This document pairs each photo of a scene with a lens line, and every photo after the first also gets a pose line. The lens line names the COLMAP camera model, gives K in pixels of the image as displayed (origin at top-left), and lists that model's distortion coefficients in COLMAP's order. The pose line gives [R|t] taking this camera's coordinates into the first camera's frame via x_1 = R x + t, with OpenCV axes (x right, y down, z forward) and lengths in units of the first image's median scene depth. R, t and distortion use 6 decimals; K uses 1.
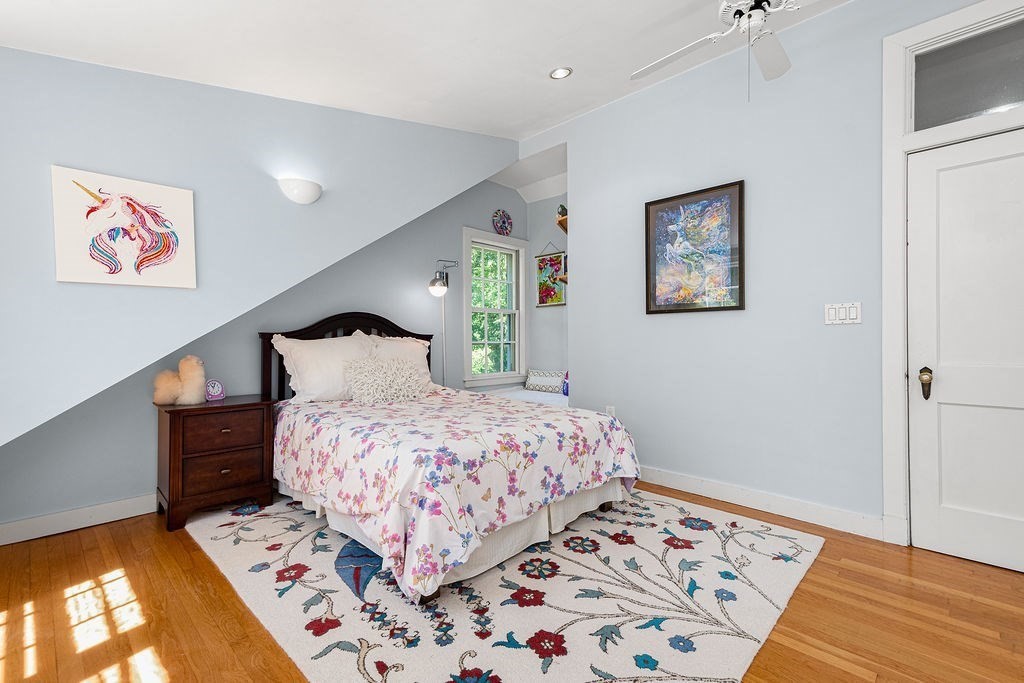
lens RADIAL K [[453.8, 0, 510.5], [0, 453.8, 350.7], [0, 0, 1]] dist [0.020668, -0.000182]
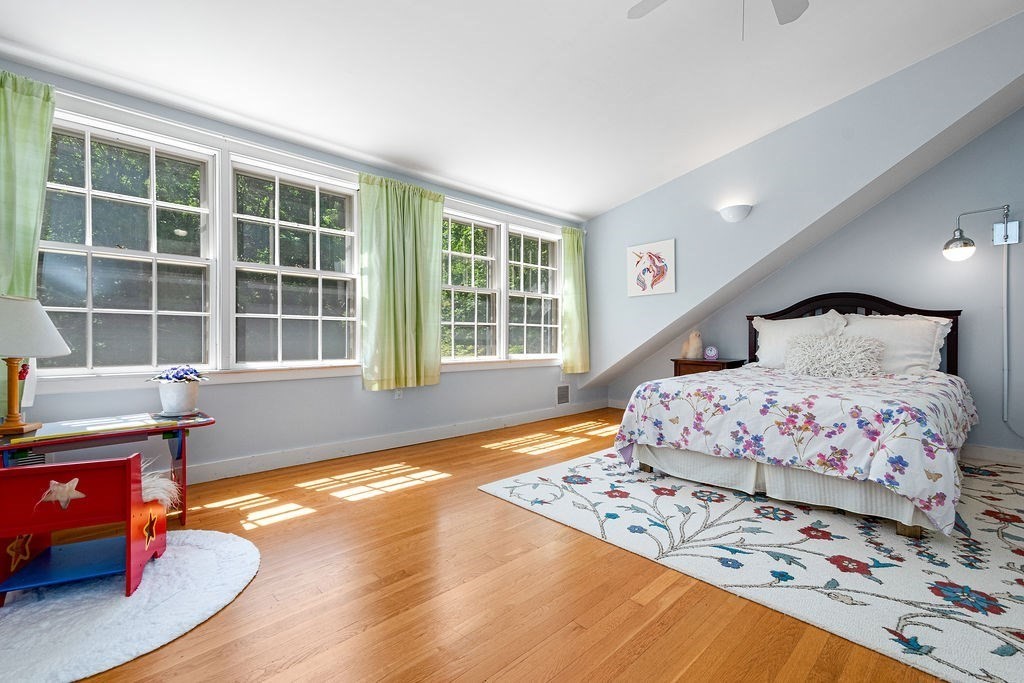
lens RADIAL K [[453.8, 0, 511.7], [0, 453.8, 343.5], [0, 0, 1]] dist [0.020668, -0.000182]
pose [[-0.053338, 0.017027, -0.998431, 1.232419], [-0.029172, 0.999401, 0.018602, 0.056028], [0.998150, 0.030118, -0.052809, 0.491712]]
